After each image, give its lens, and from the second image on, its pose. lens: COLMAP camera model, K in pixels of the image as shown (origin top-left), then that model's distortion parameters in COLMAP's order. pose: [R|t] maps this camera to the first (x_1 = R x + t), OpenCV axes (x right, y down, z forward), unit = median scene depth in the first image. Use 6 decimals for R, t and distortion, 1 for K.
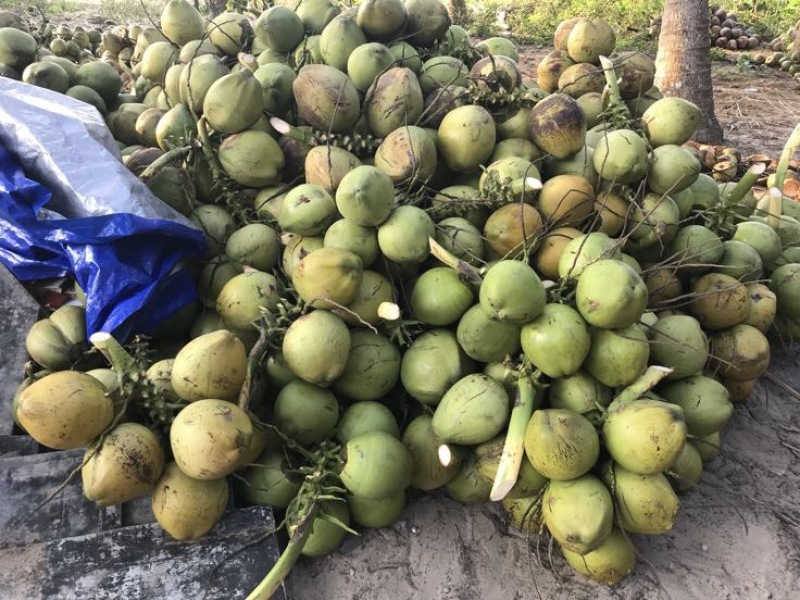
lens RADIAL K [[646.3, 0, 400.0], [0, 646.3, 300.0], [0, 0, 1]] dist [0.077057, -0.288791]
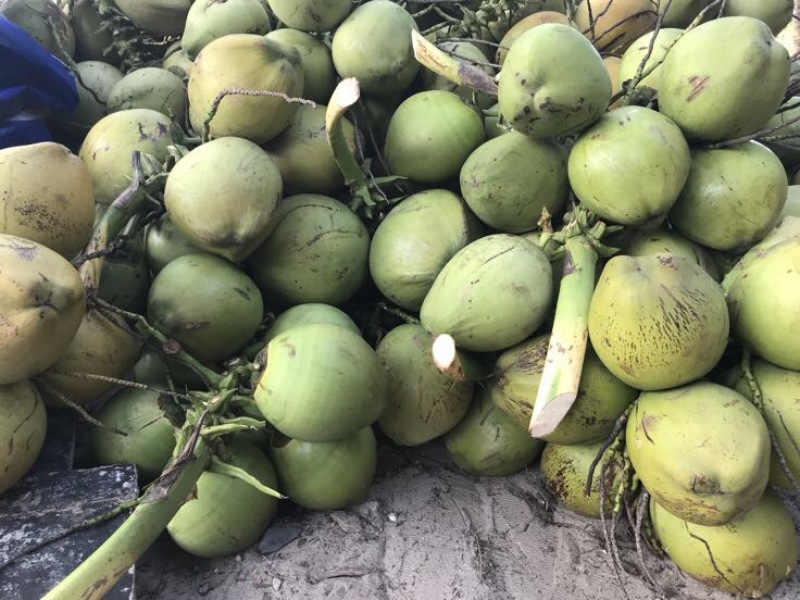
lens RADIAL K [[661.1, 0, 400.0], [0, 661.1, 300.0], [0, 0, 1]] dist [0.001790, -0.006625]
pose [[0.999805, -0.010617, 0.016655, 0.021501], [0.012523, 0.992830, -0.118881, 0.247147], [-0.015273, 0.119066, 0.992769, 0.416740]]
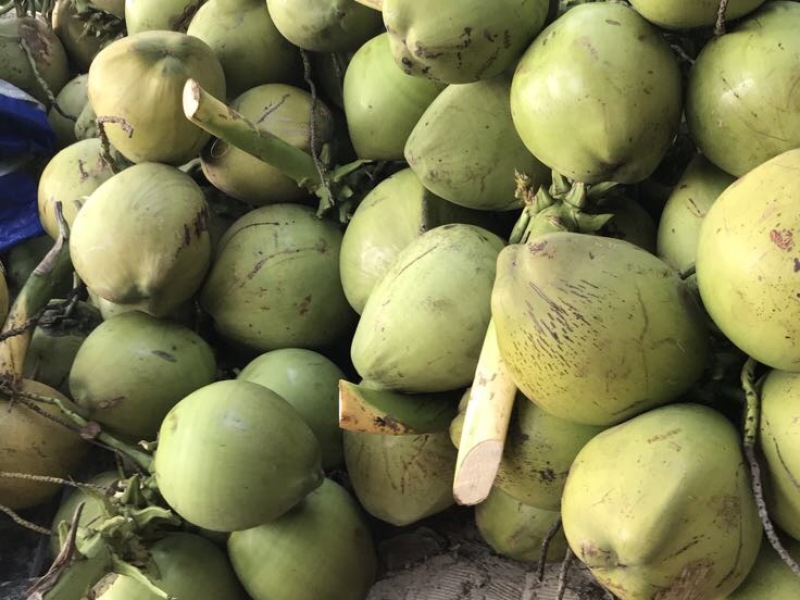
lens RADIAL K [[1128.5, 0, 400.0], [0, 1128.5, 300.0], [0, 0, 1]] dist [0.005877, -0.040979]
pose [[0.898472, -0.163889, -0.407294, 0.389782], [0.117445, 0.983623, -0.136717, 0.262581], [0.423031, 0.075001, 0.903006, 0.330518]]
